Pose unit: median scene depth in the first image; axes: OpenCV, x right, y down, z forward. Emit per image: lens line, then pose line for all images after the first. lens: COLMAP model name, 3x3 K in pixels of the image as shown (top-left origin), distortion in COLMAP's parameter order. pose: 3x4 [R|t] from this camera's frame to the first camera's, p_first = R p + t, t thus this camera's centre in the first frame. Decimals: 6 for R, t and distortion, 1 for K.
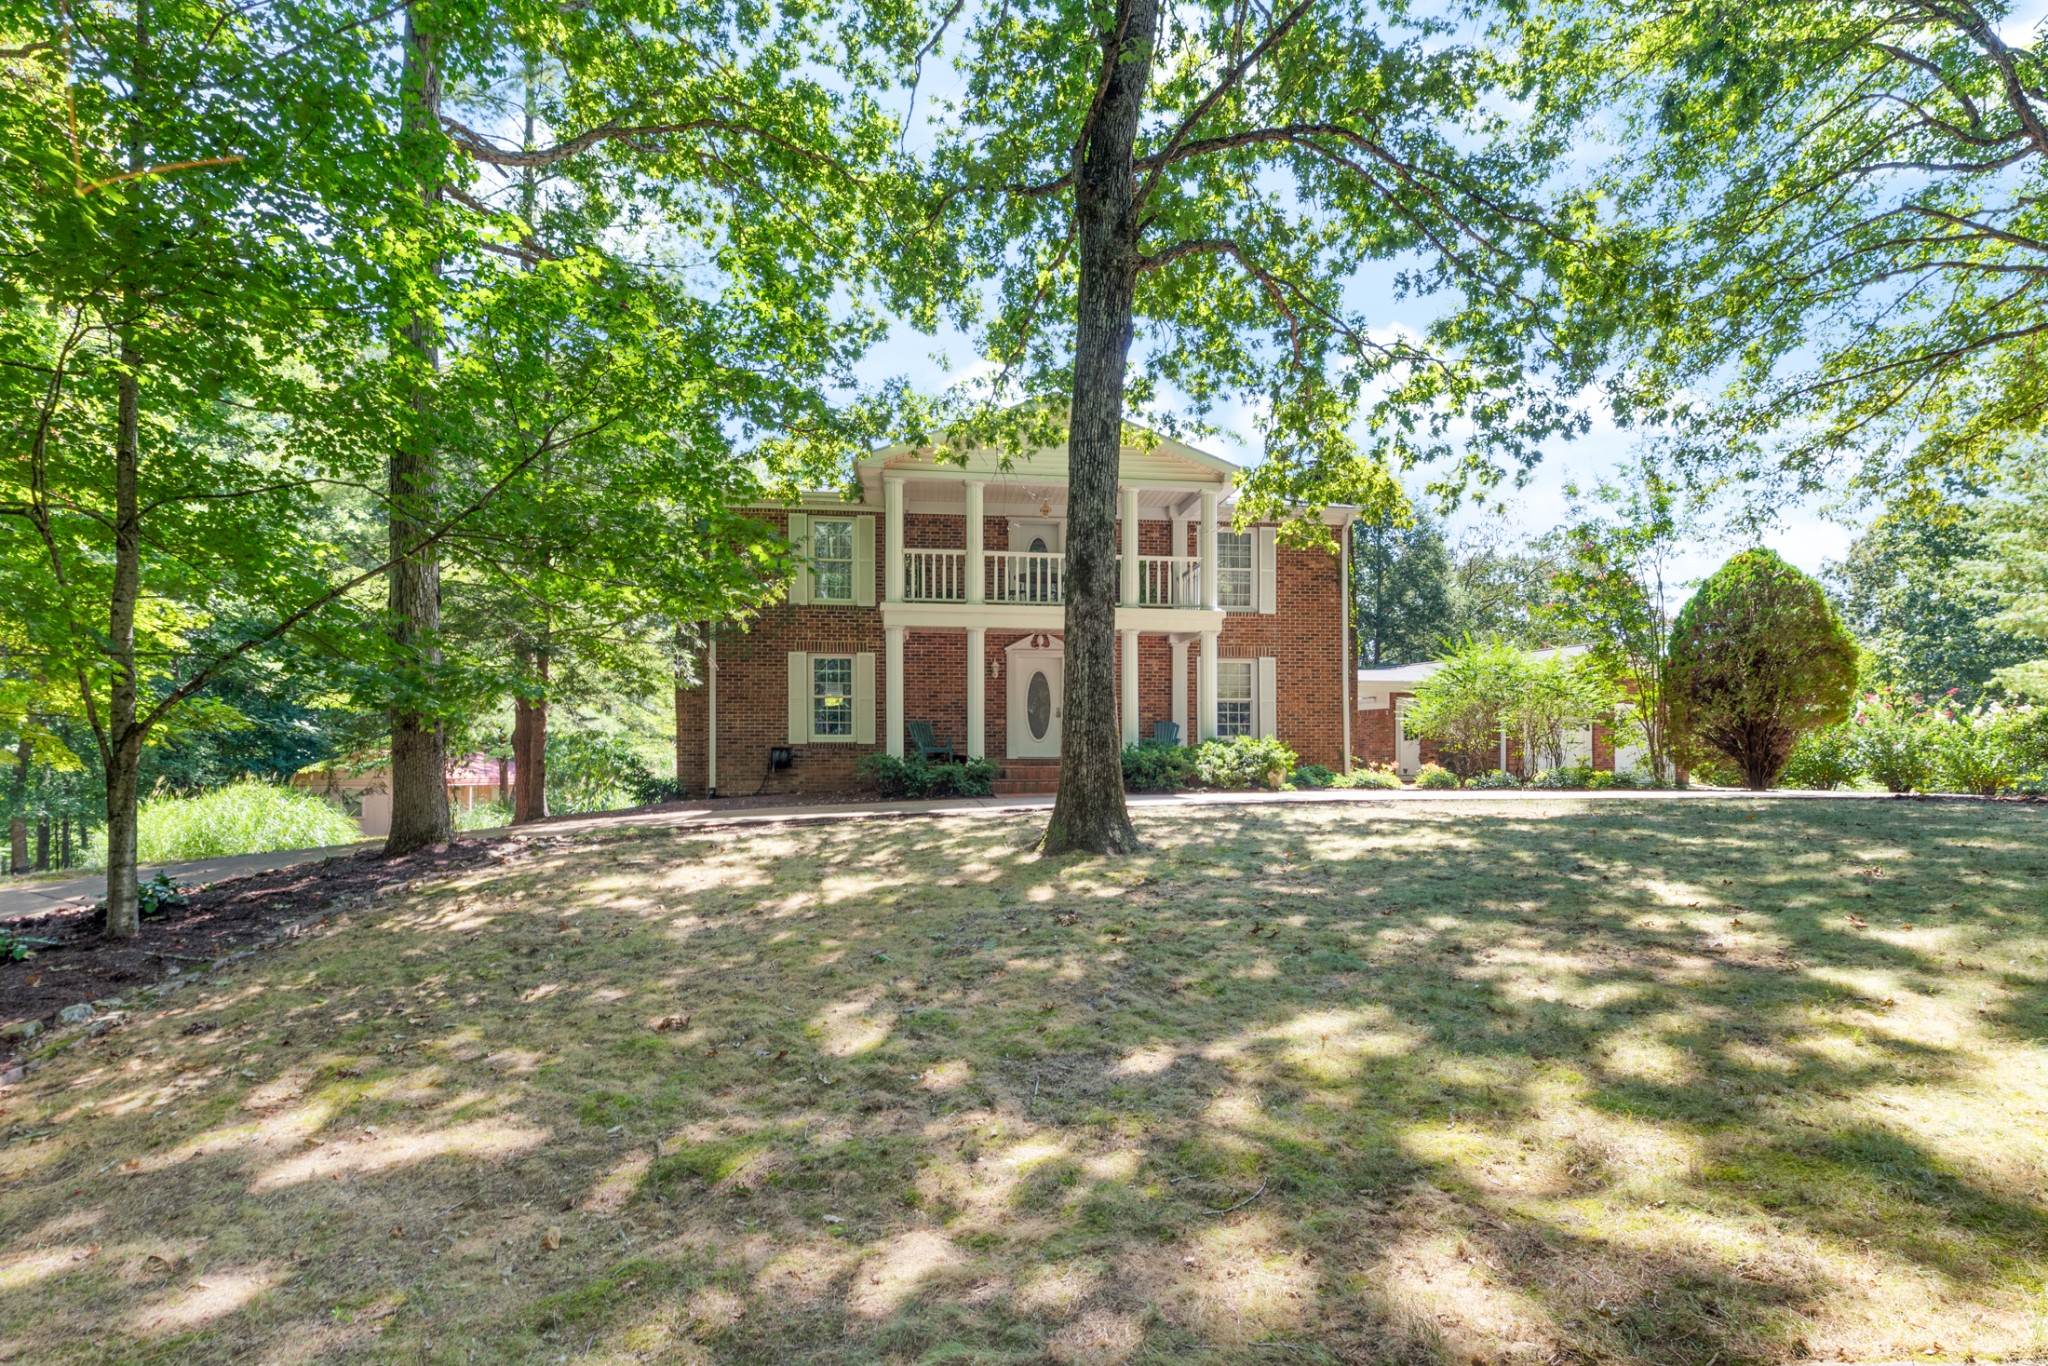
lens RADIAL K [[986.3, 0, 1034.6], [0, 986.3, 751.0], [0, 0, 1]] dist [0.004665, 0.000781]
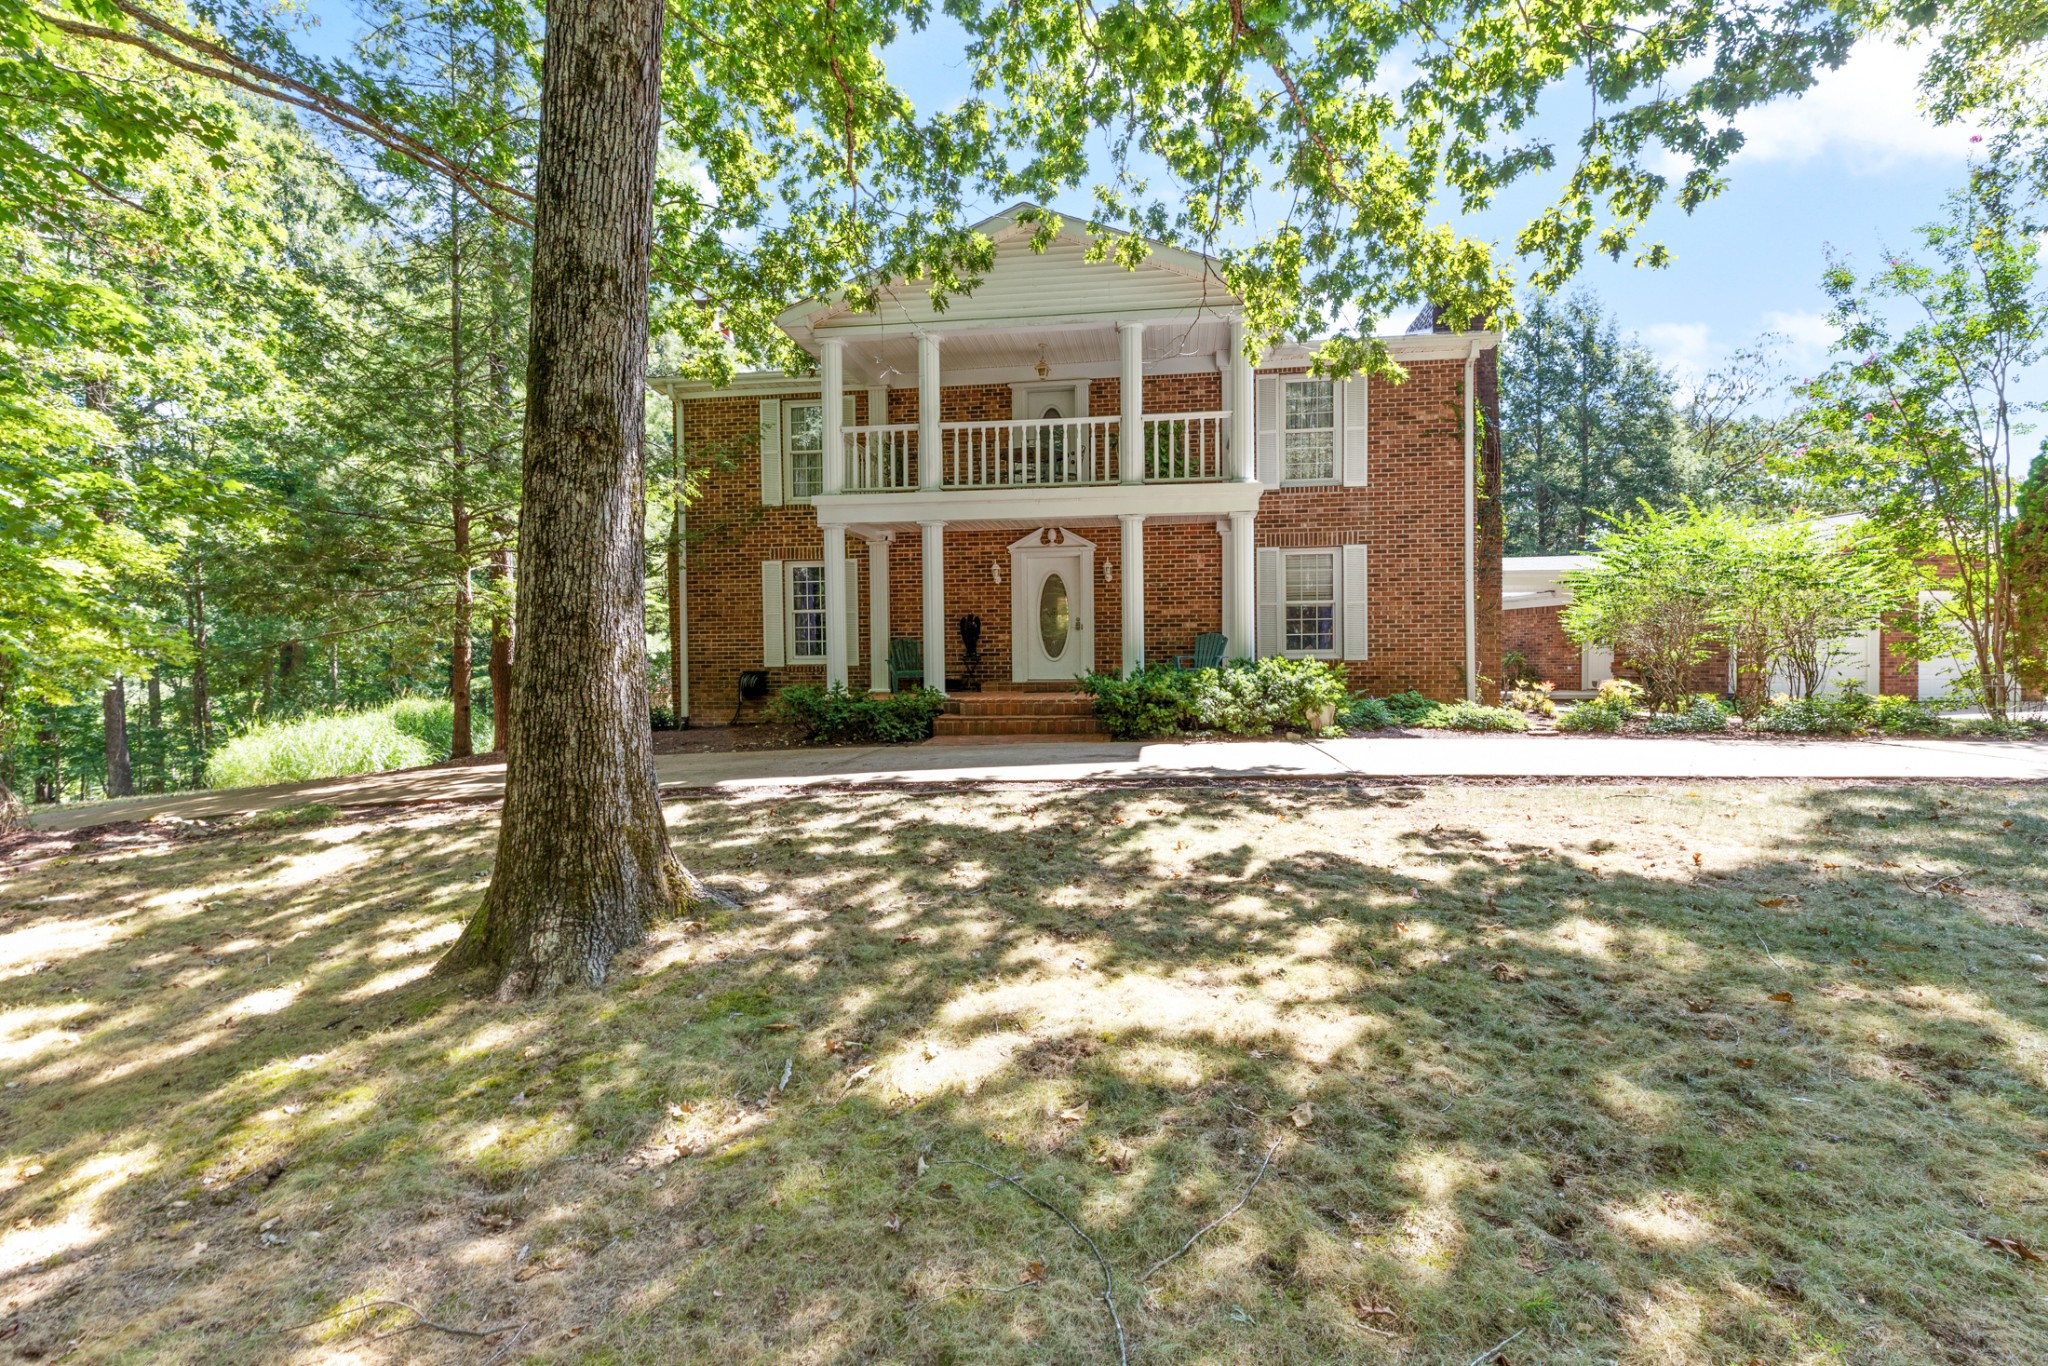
lens RADIAL K [[905.2, 0, 1030.4], [0, 905.2, 673.3], [0, 0, 1]] dist [0.001491, 0.000591]
pose [[0.969291, -0.005950, -0.245845, 0.189232], [0.013197, 0.999525, 0.027843, -0.022946], [0.245563, -0.030233, 0.968909, 0.308714]]
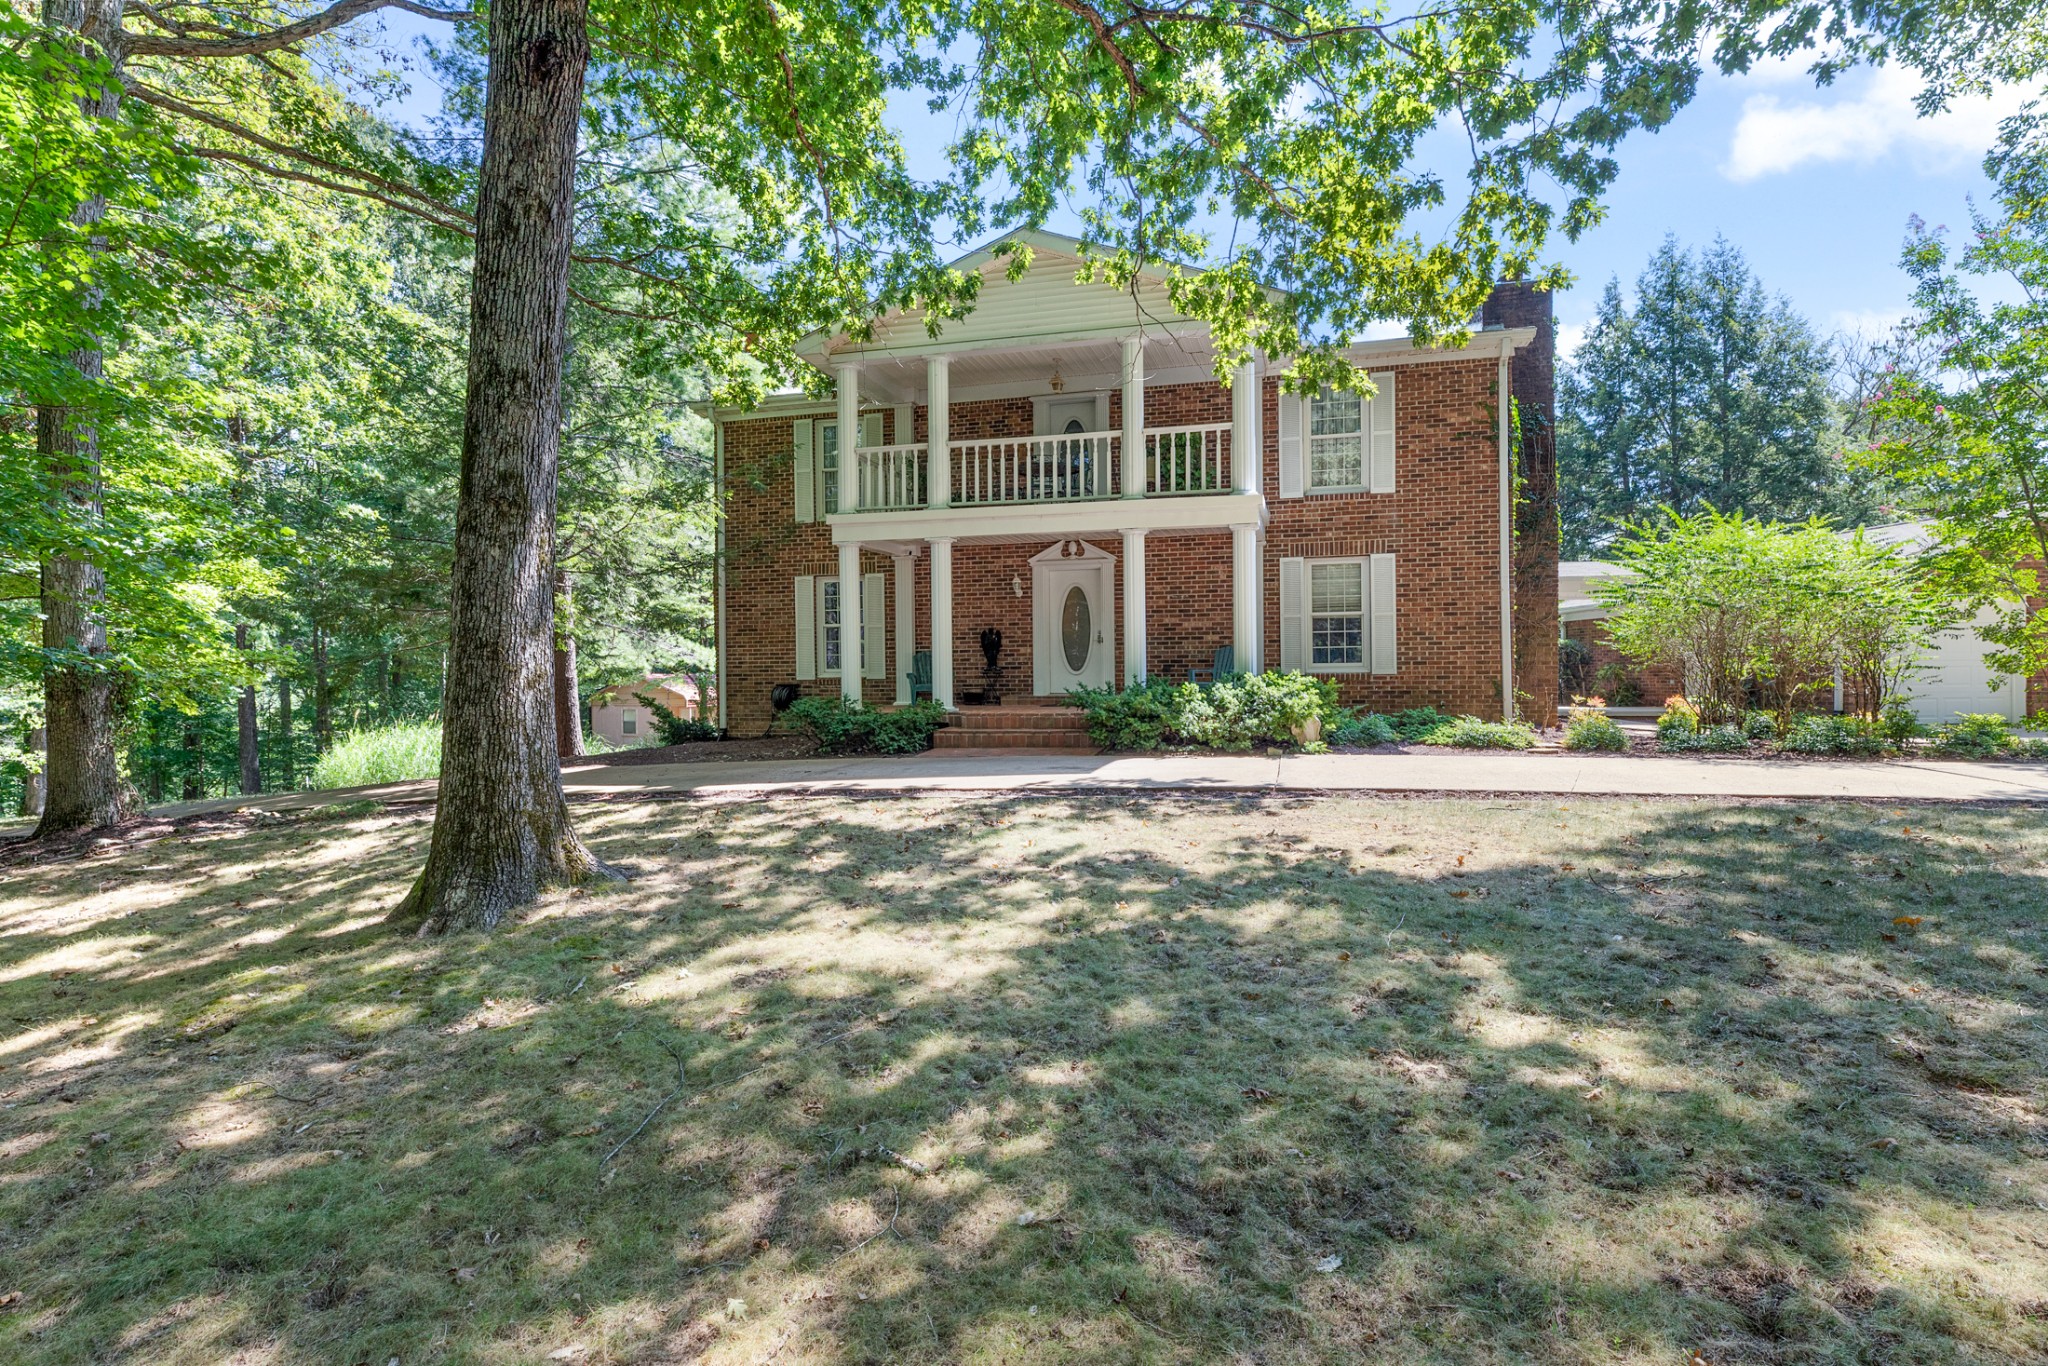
lens RADIAL K [[982.5, 0, 1030.1], [0, 982.5, 670.2], [0, 0, 1]] dist [-0.004351, 0.001438]
pose [[0.931485, -0.009588, -0.363652, 0.292185], [0.014668, 0.999830, 0.011211, -0.025074], [0.363483, -0.015777, 0.931467, 0.273125]]
